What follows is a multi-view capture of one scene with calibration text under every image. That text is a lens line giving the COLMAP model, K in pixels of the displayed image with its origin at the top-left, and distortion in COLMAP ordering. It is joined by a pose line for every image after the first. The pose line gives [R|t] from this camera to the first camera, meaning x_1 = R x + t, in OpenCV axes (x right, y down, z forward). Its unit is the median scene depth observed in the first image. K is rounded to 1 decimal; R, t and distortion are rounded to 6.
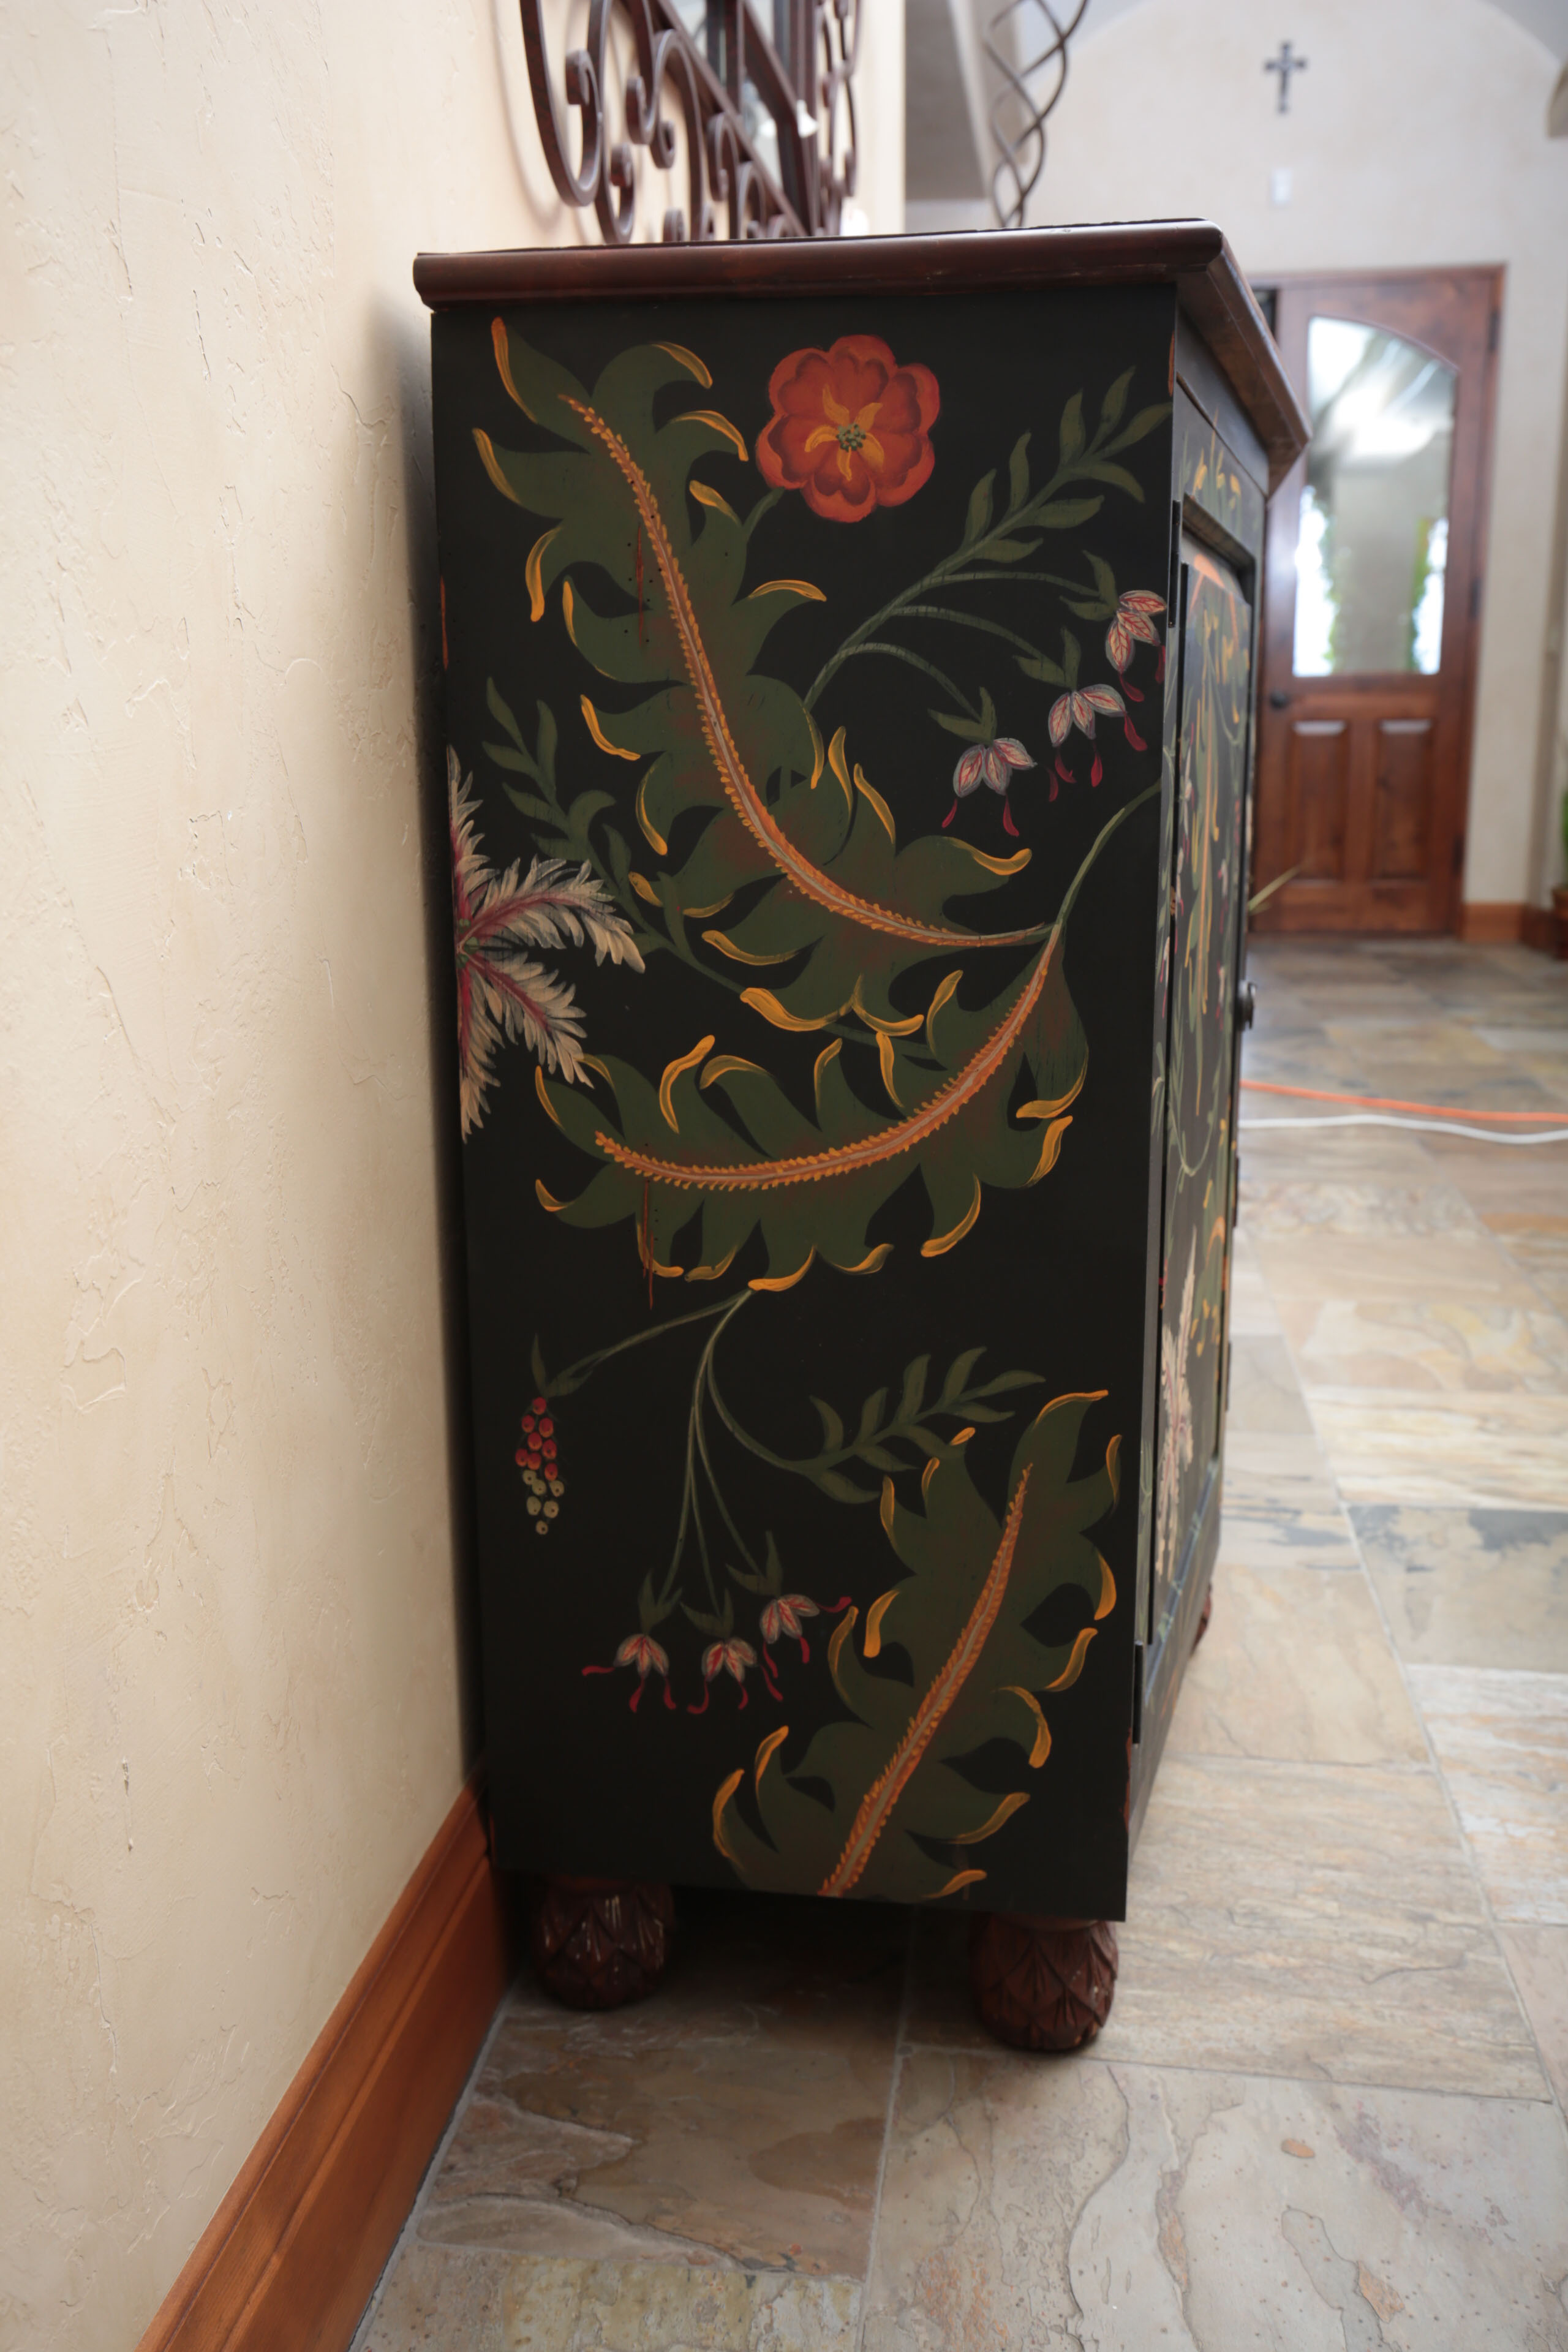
lens RADIAL K [[2031.6, 0, 784.0], [0, 2031.6, 1176.0], [0, 0, 1]] dist [0.003165, 0.001658]
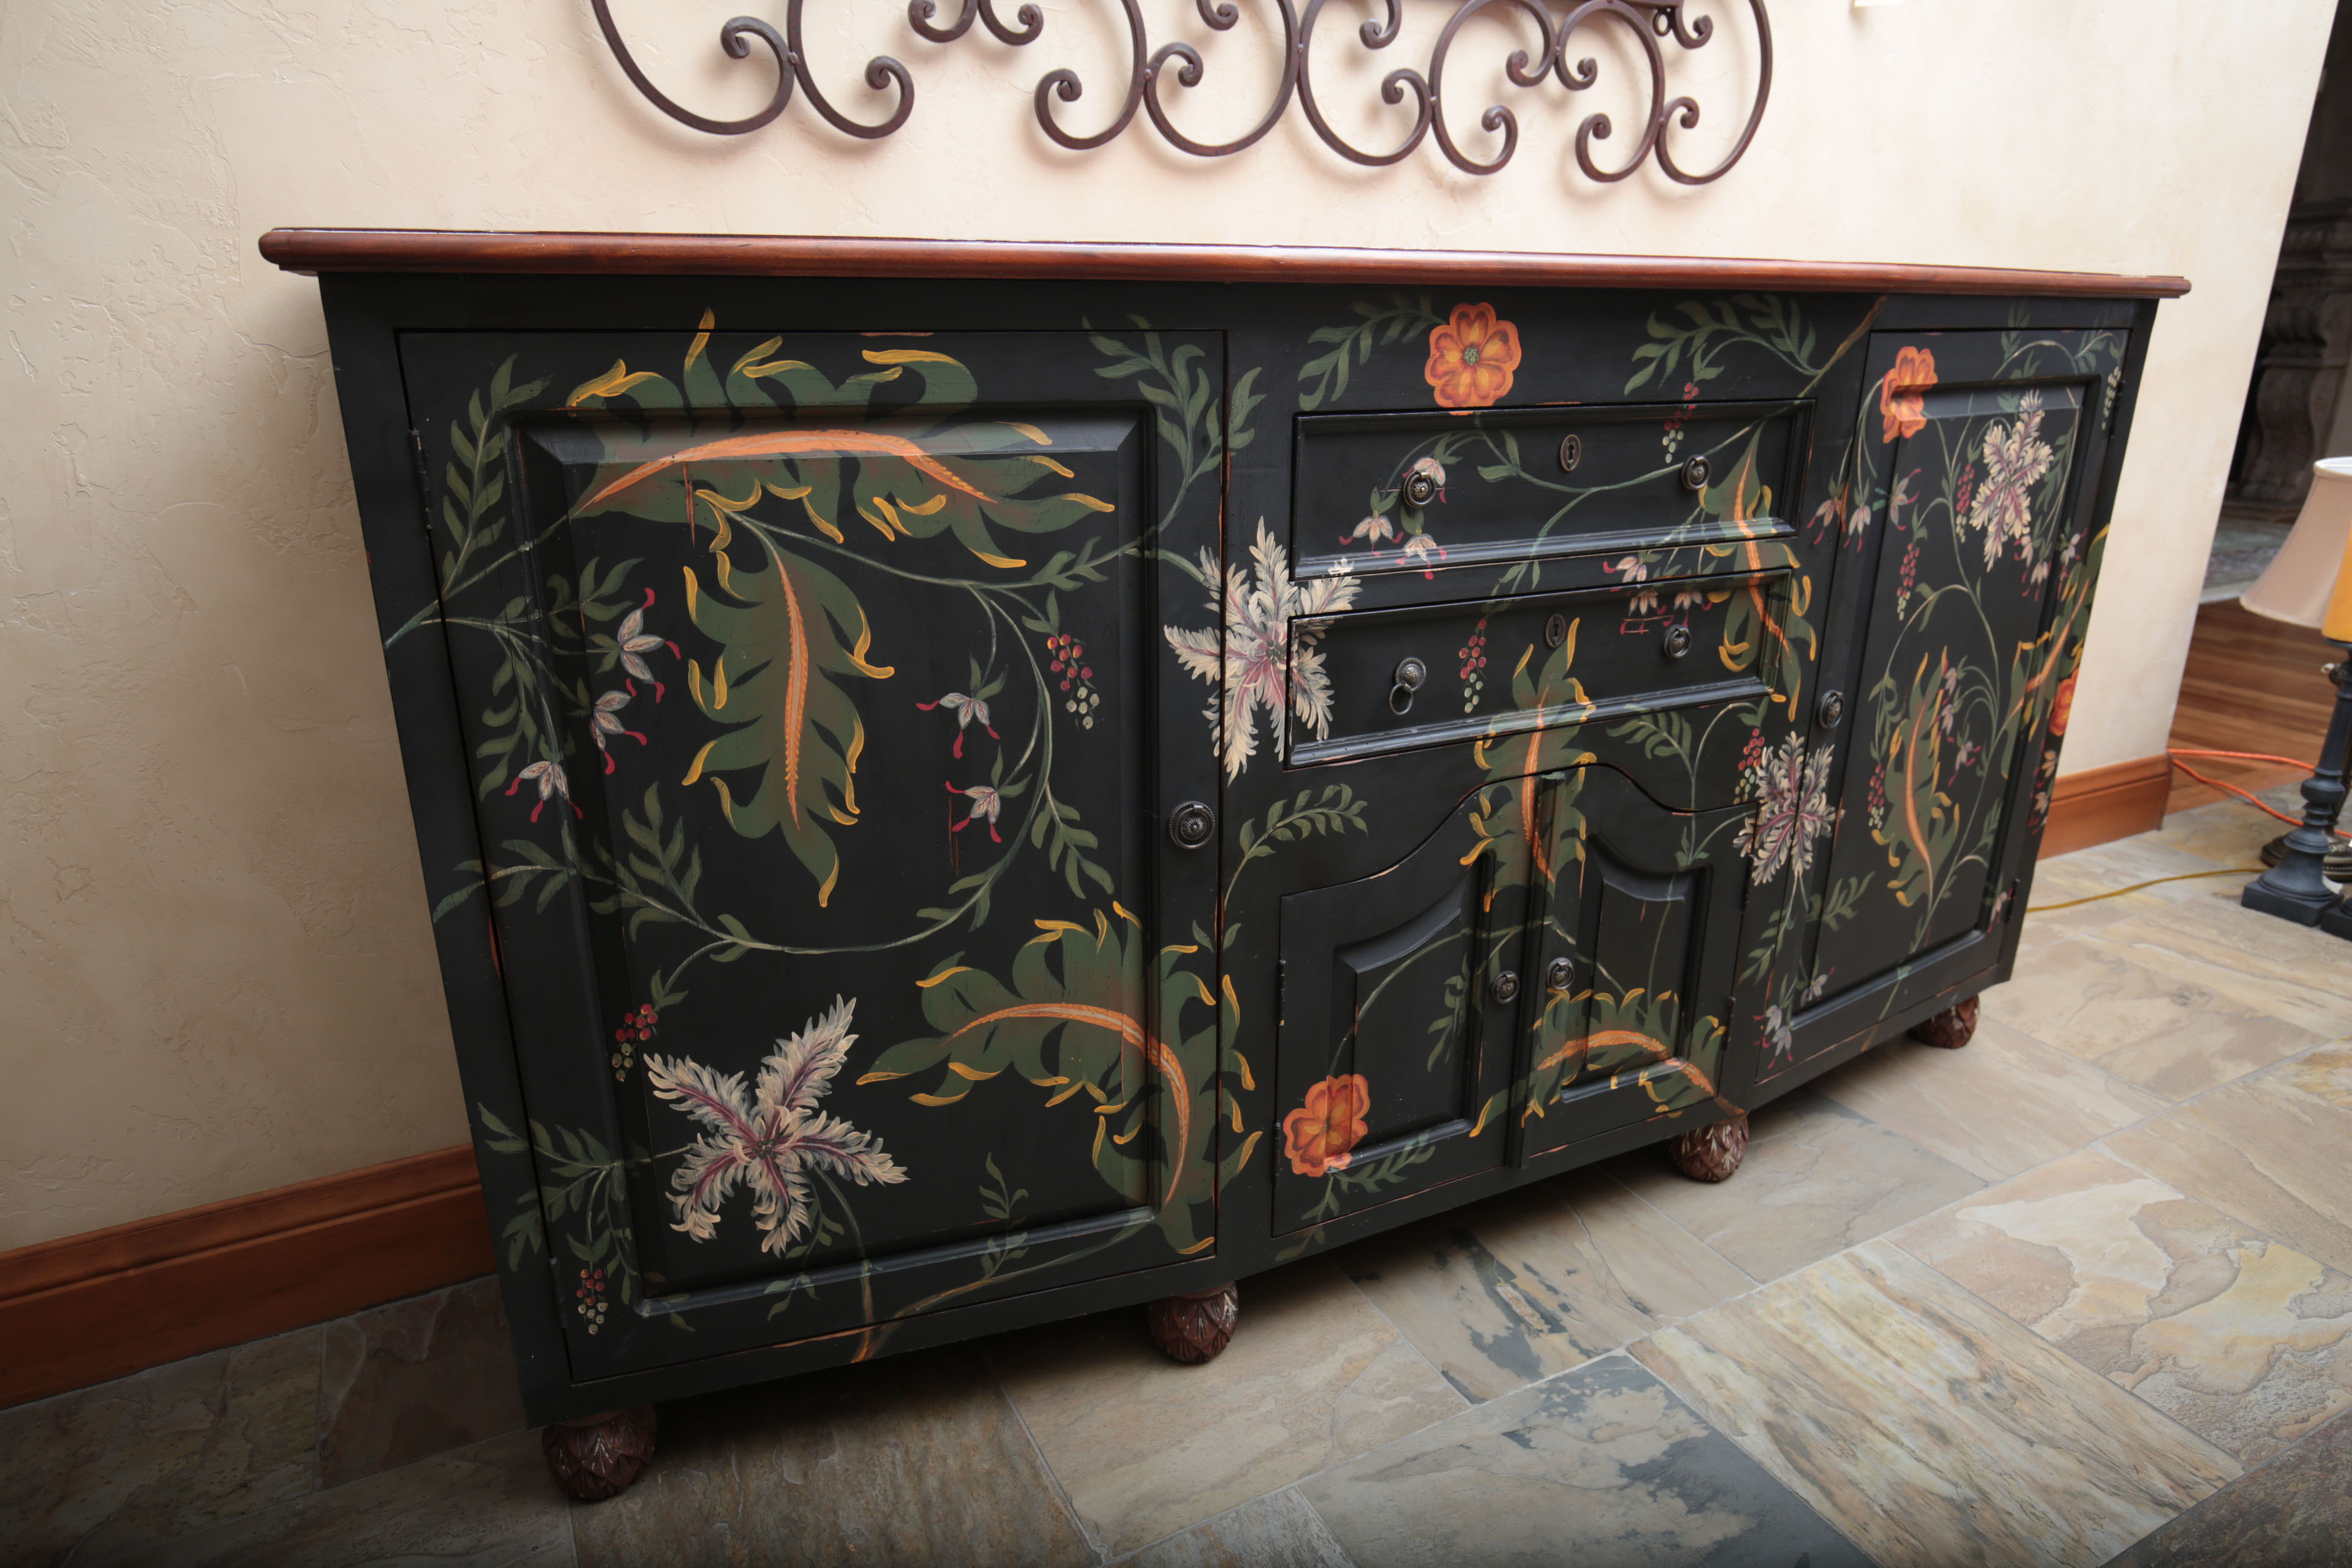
lens RADIAL K [[1457.1, 0, 1188.3], [0, 1457.1, 795.3], [0, 0, 1]] dist [-0.003613, 0.000722]
pose [[0.586653, 0.276879, -0.761036, 0.620517], [-0.185436, 0.960698, 0.206574, -0.200329], [0.788322, 0.019936, 0.614940, 0.419061]]
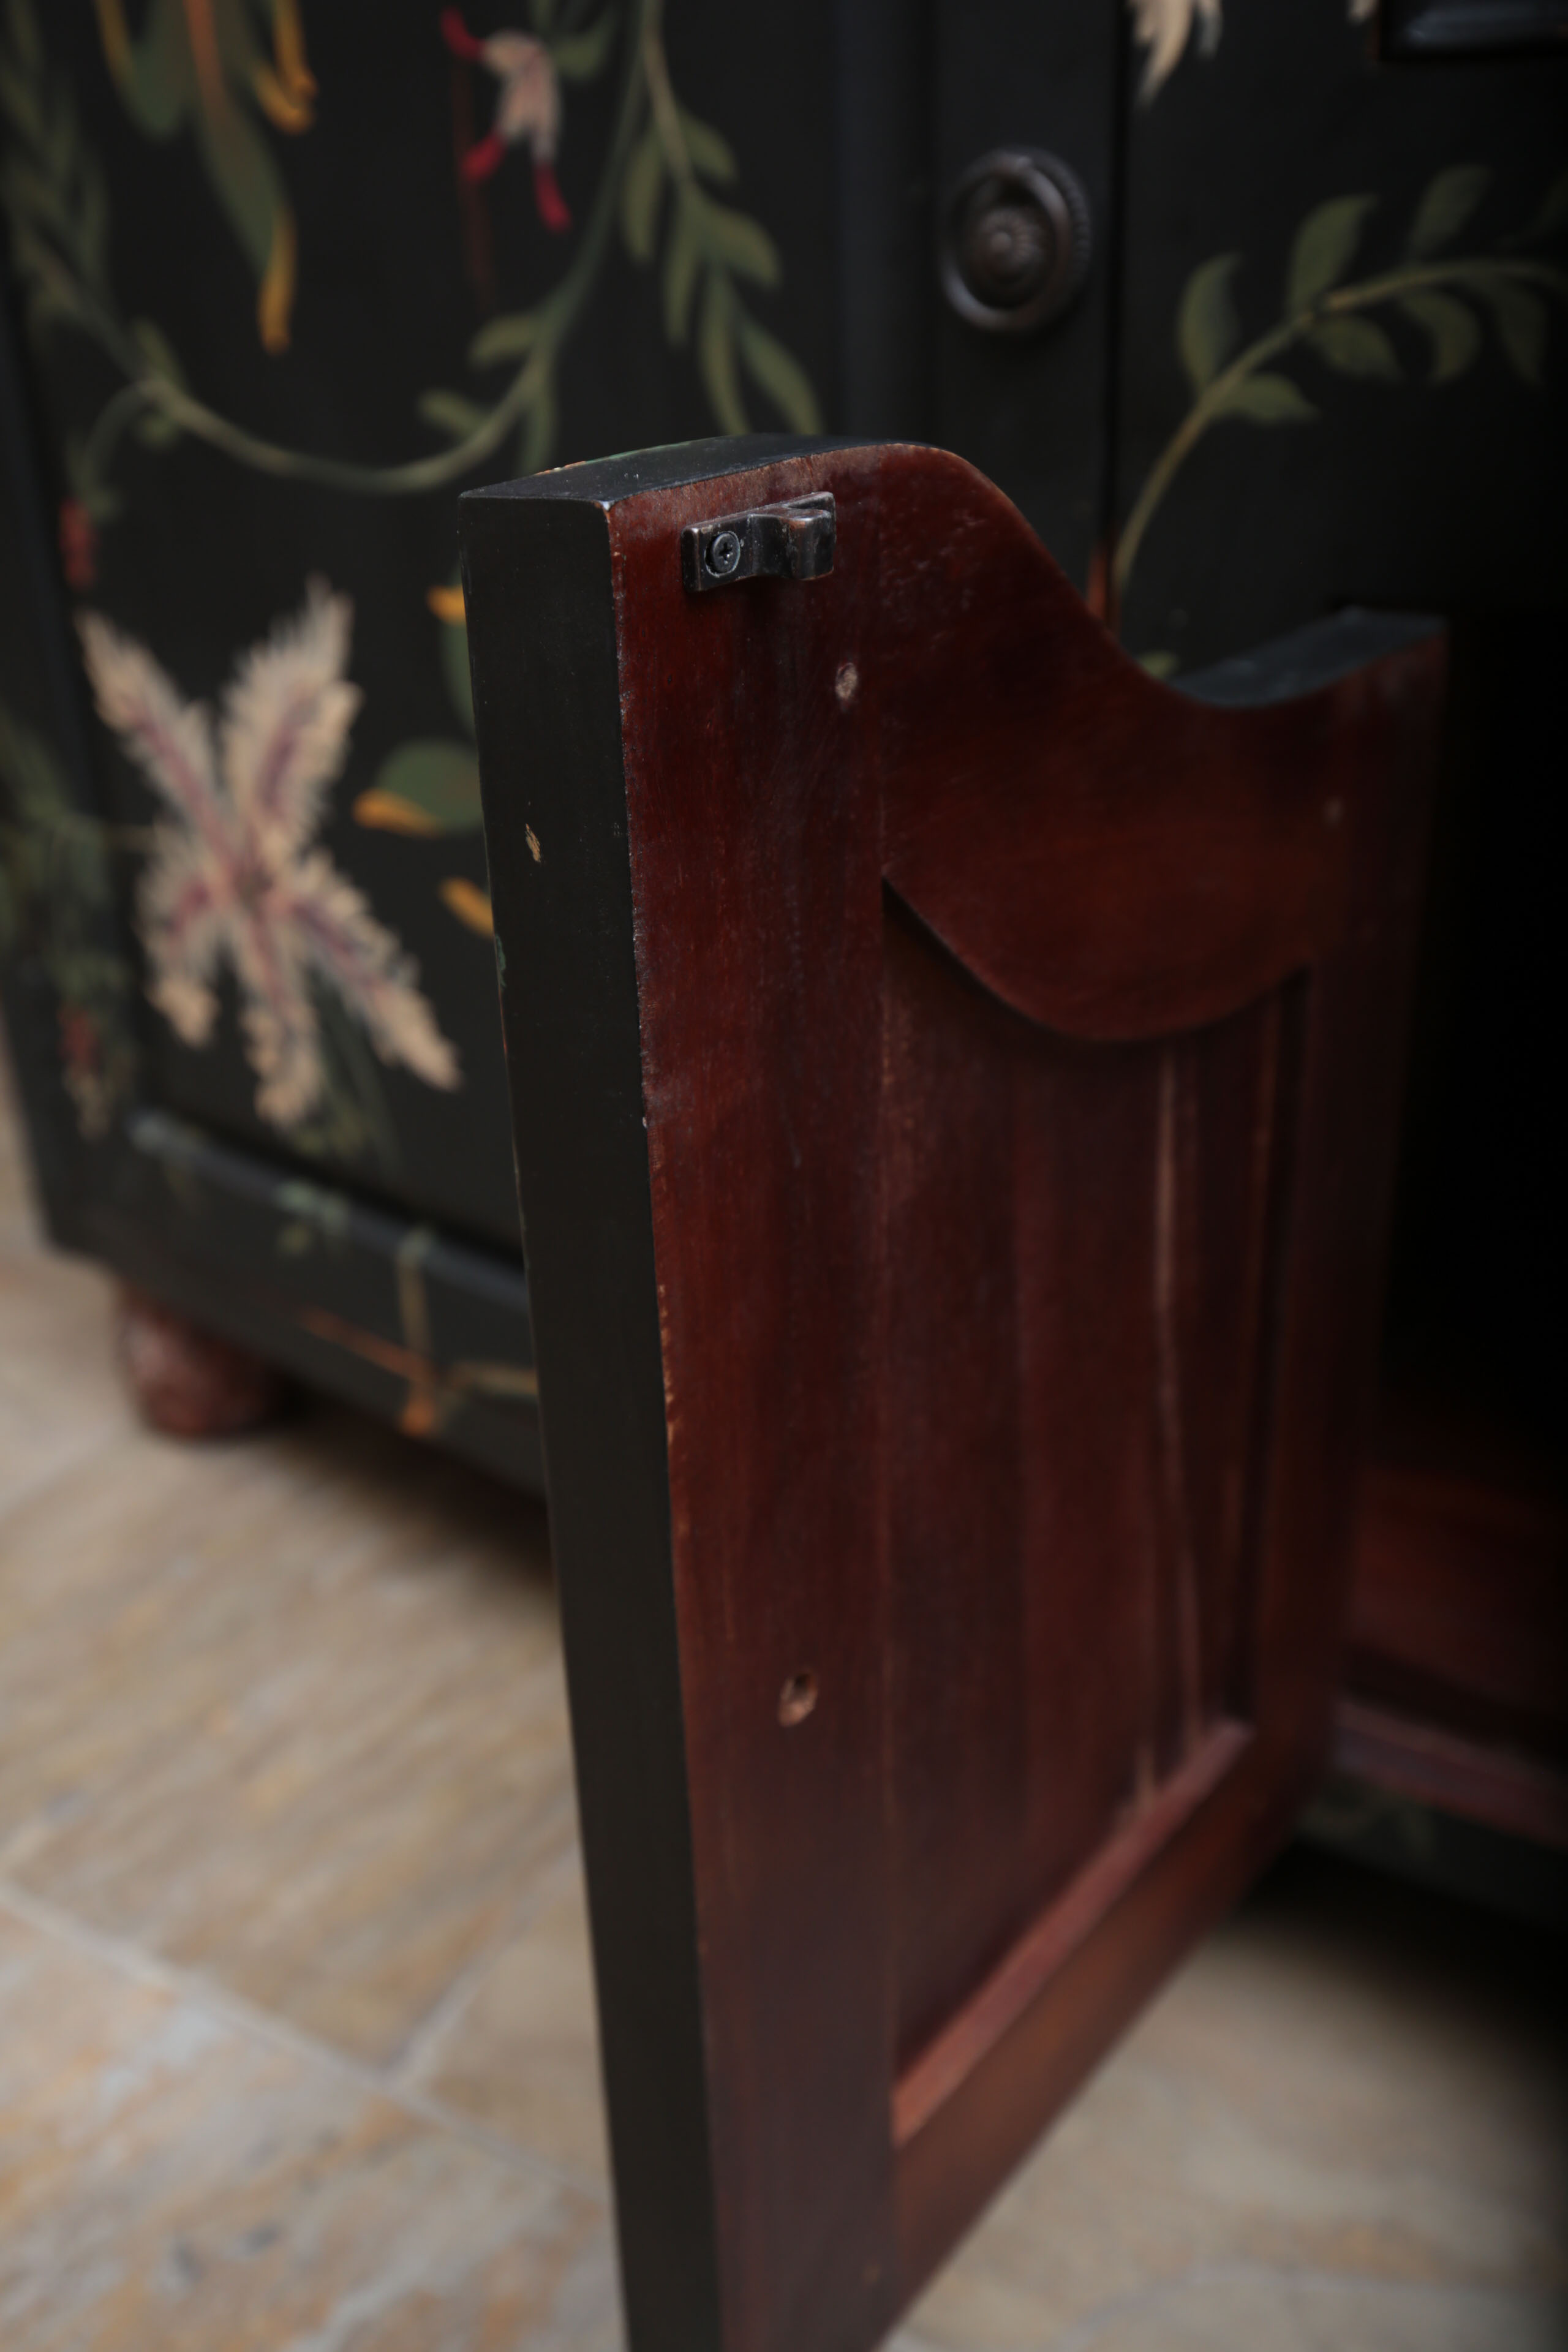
lens RADIAL K [[2196.6, 0, 781.5], [0, 2196.6, 1161.7], [0, 0, 1]] dist [0.037856, 0.008204]
pose [[-0.378881, 0.430566, -0.819184, 0.450744], [-0.161434, 0.840857, 0.516622, -0.106811], [0.911256, 0.327983, -0.249077, 0.861339]]
